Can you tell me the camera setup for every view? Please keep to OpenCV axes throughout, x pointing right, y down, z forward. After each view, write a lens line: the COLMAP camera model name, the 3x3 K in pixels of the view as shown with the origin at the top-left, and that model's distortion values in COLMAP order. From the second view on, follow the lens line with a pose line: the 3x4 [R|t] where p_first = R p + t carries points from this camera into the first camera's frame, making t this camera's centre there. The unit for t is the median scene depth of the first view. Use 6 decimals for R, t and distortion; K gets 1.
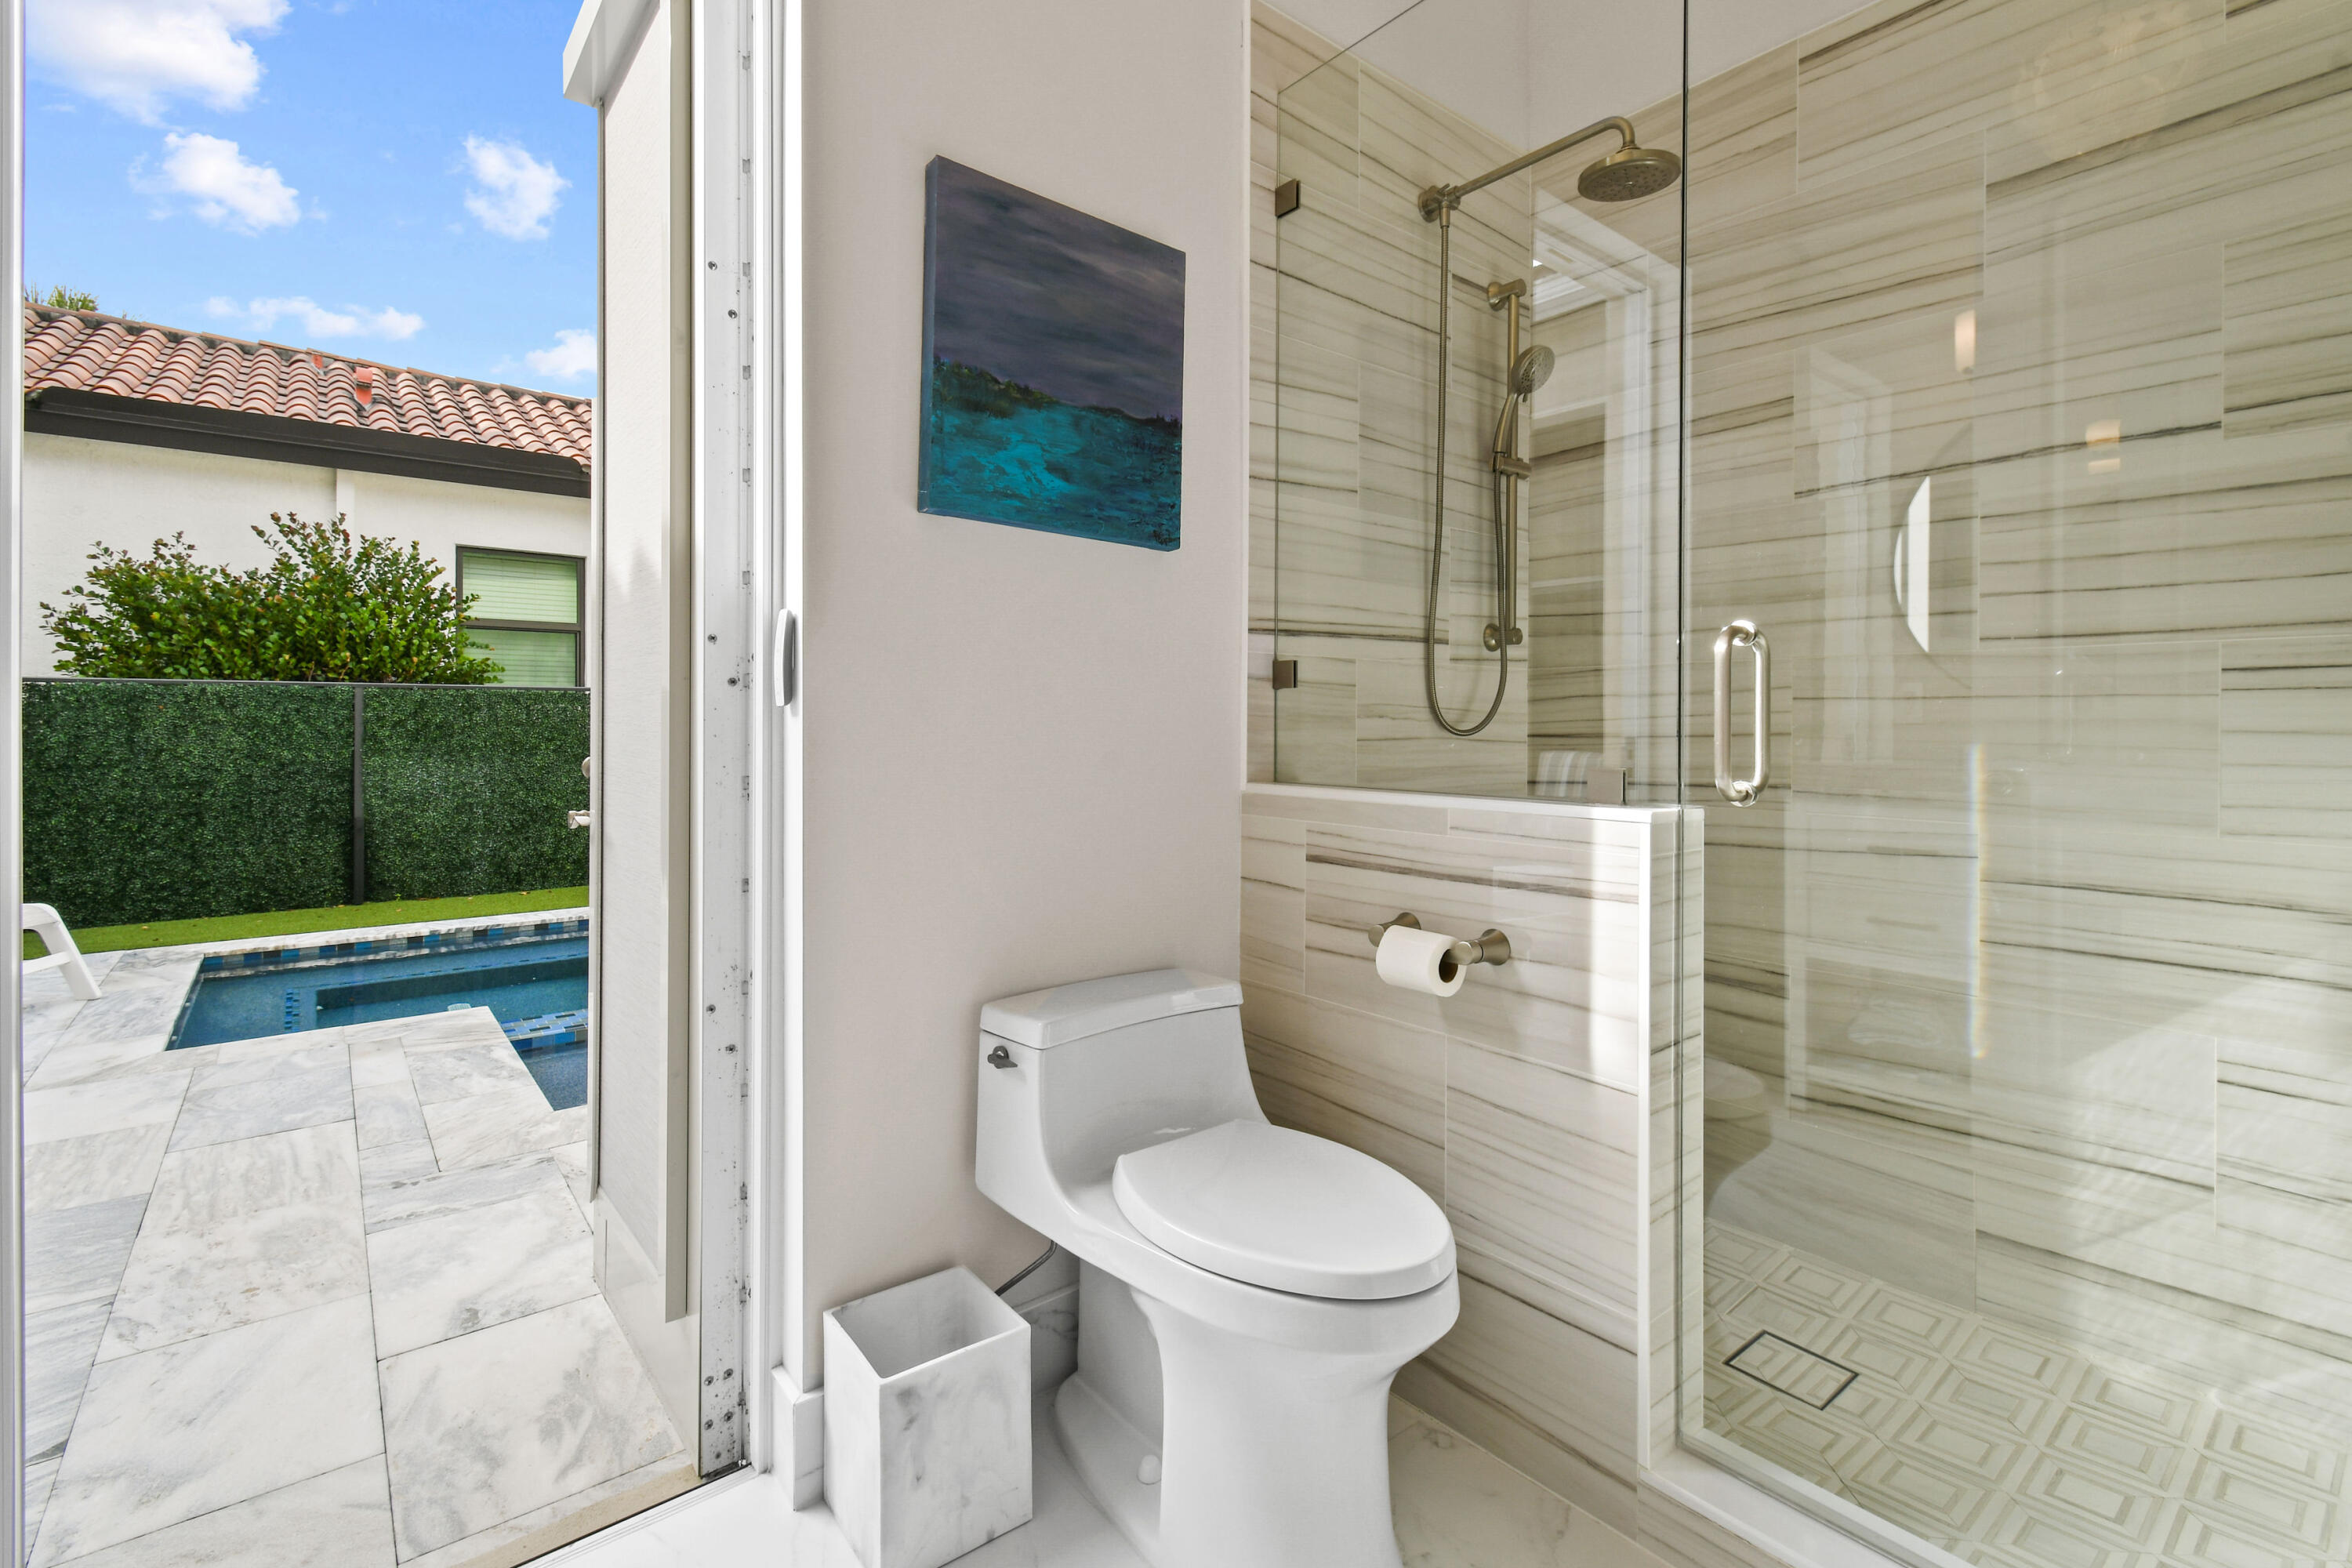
lens RADIAL K [[1080.6, 0, 1212.1], [0, 1080.6, 725.4], [0, 0, 1]] dist [0.000037, -0.000501]
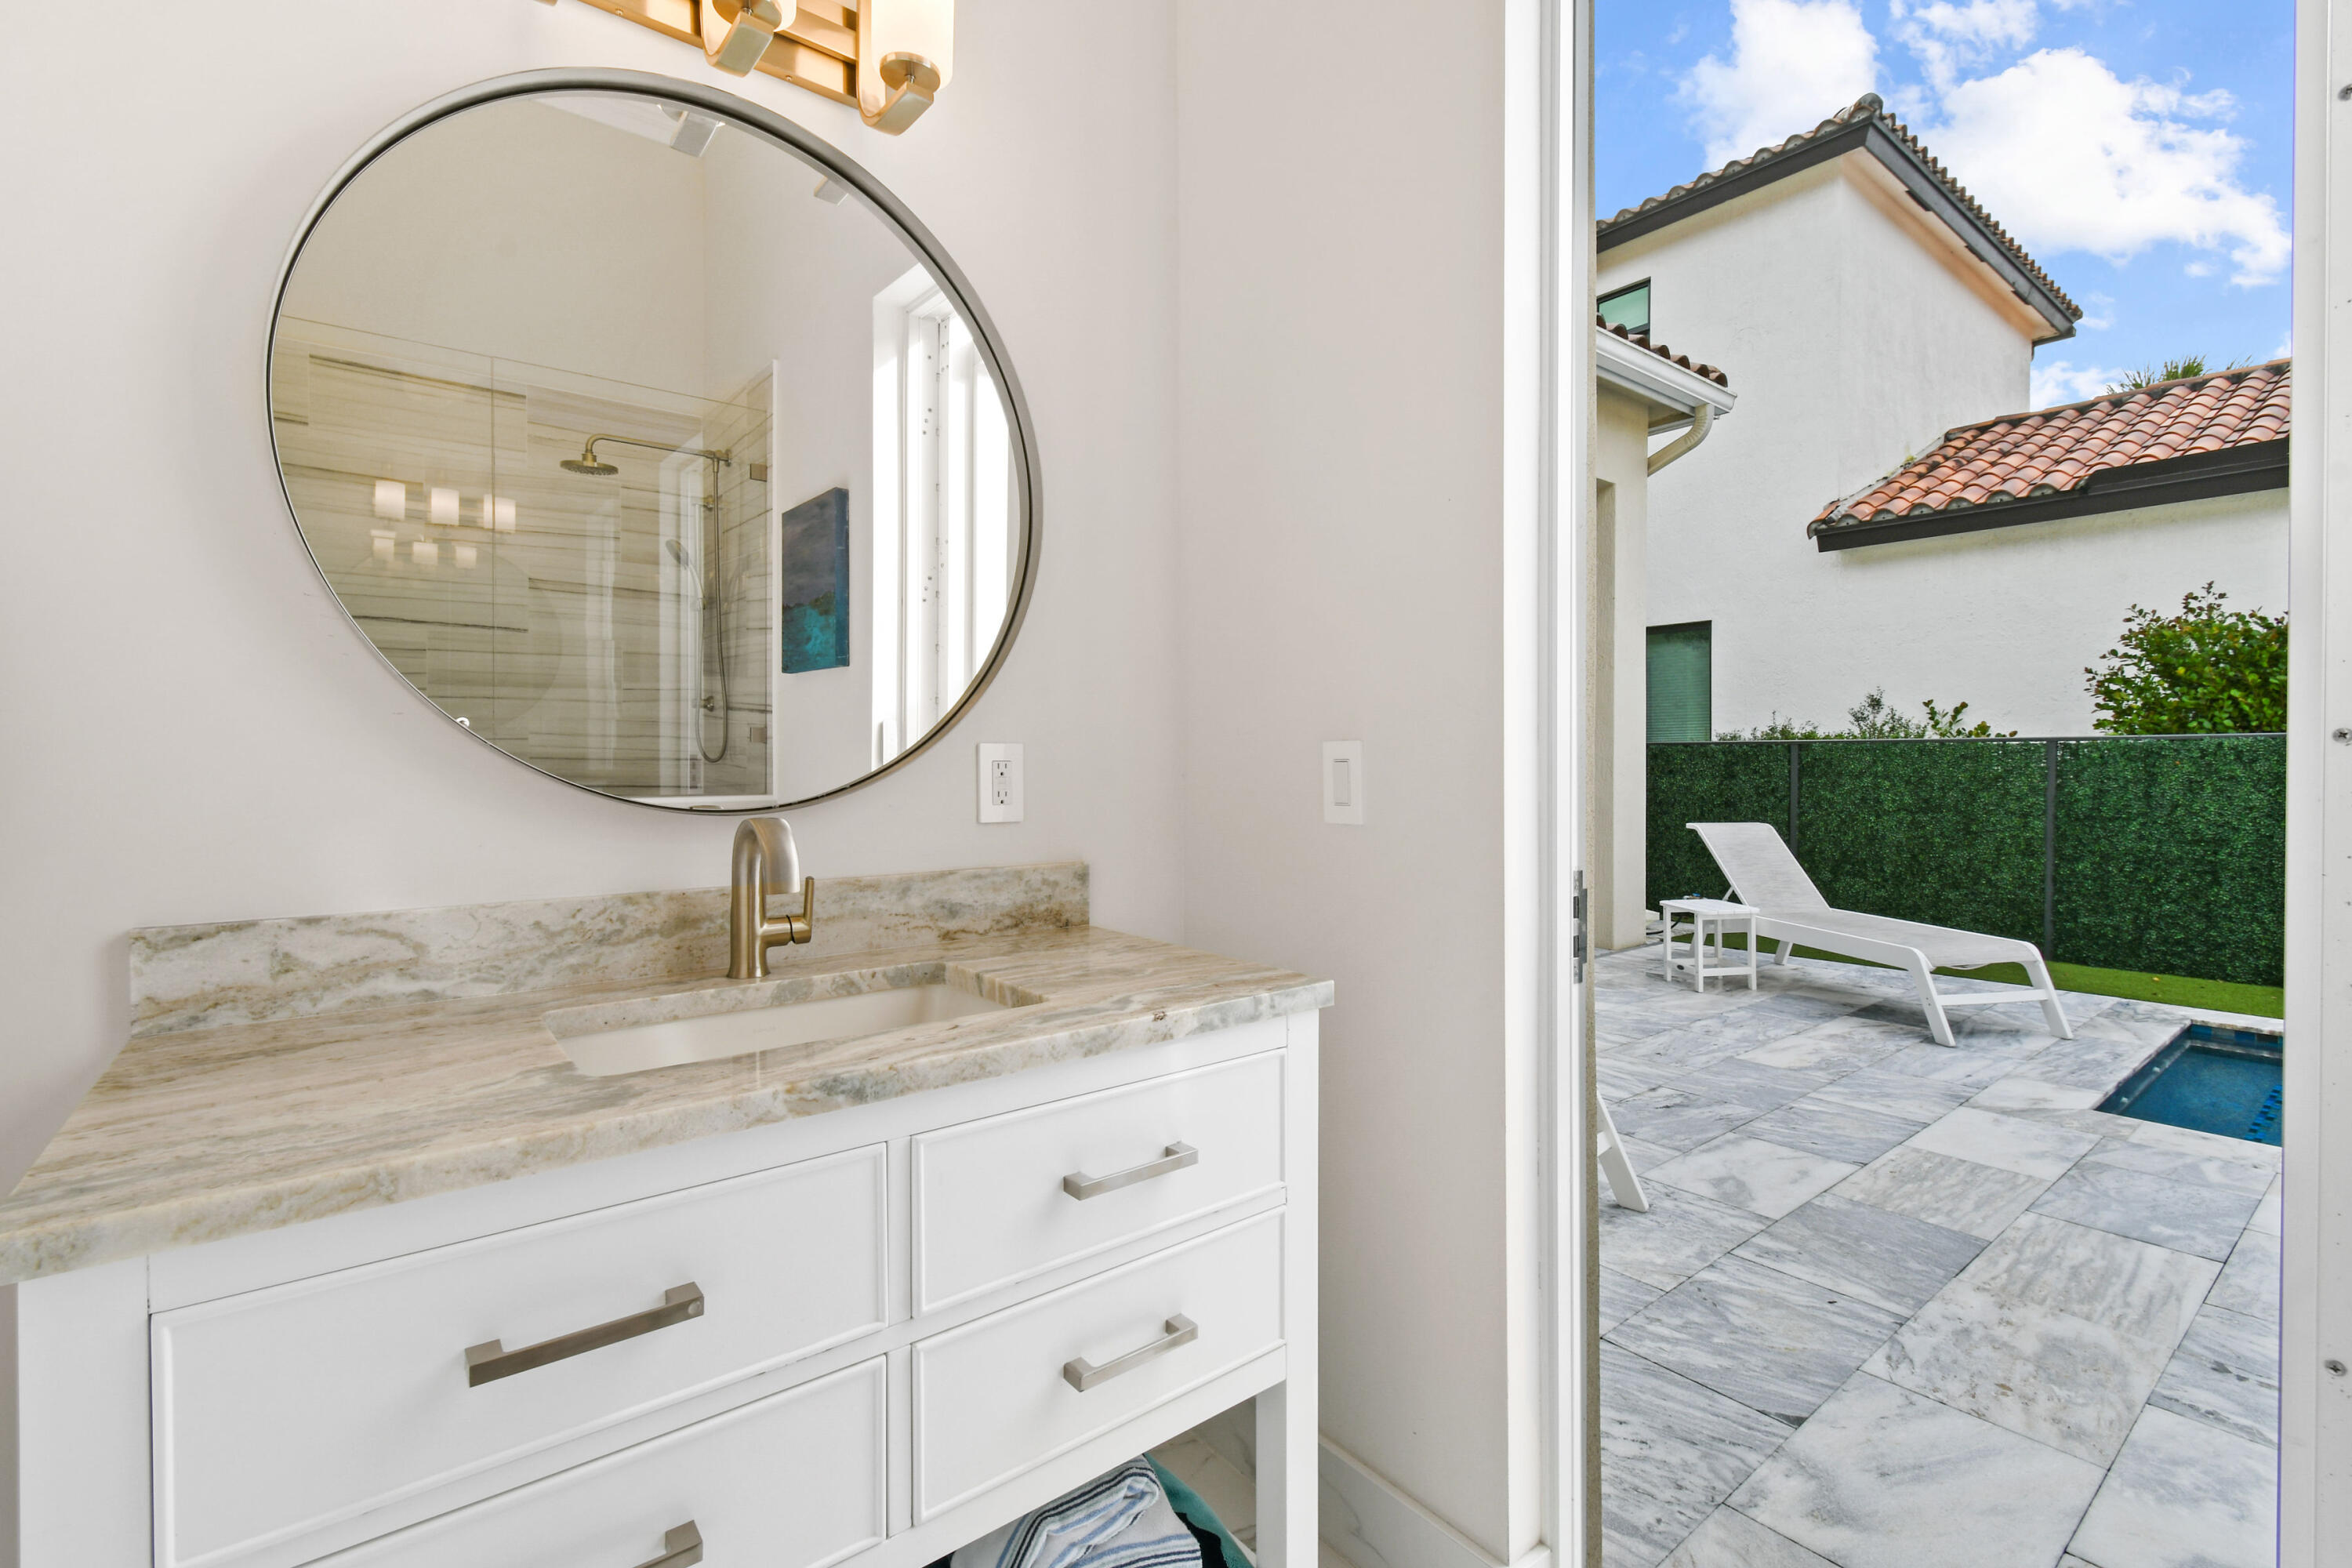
lens RADIAL K [[1045.9, 0, 1164.8], [0, 1045.9, 773.0], [0, 0, 1]] dist [-0.001256, -0.001067]
pose [[-0.035324, 0.009348, -0.999332, 0.029141], [-0.000266, 0.999956, 0.009363, -0.016184], [0.999376, 0.000597, -0.035320, 0.095205]]
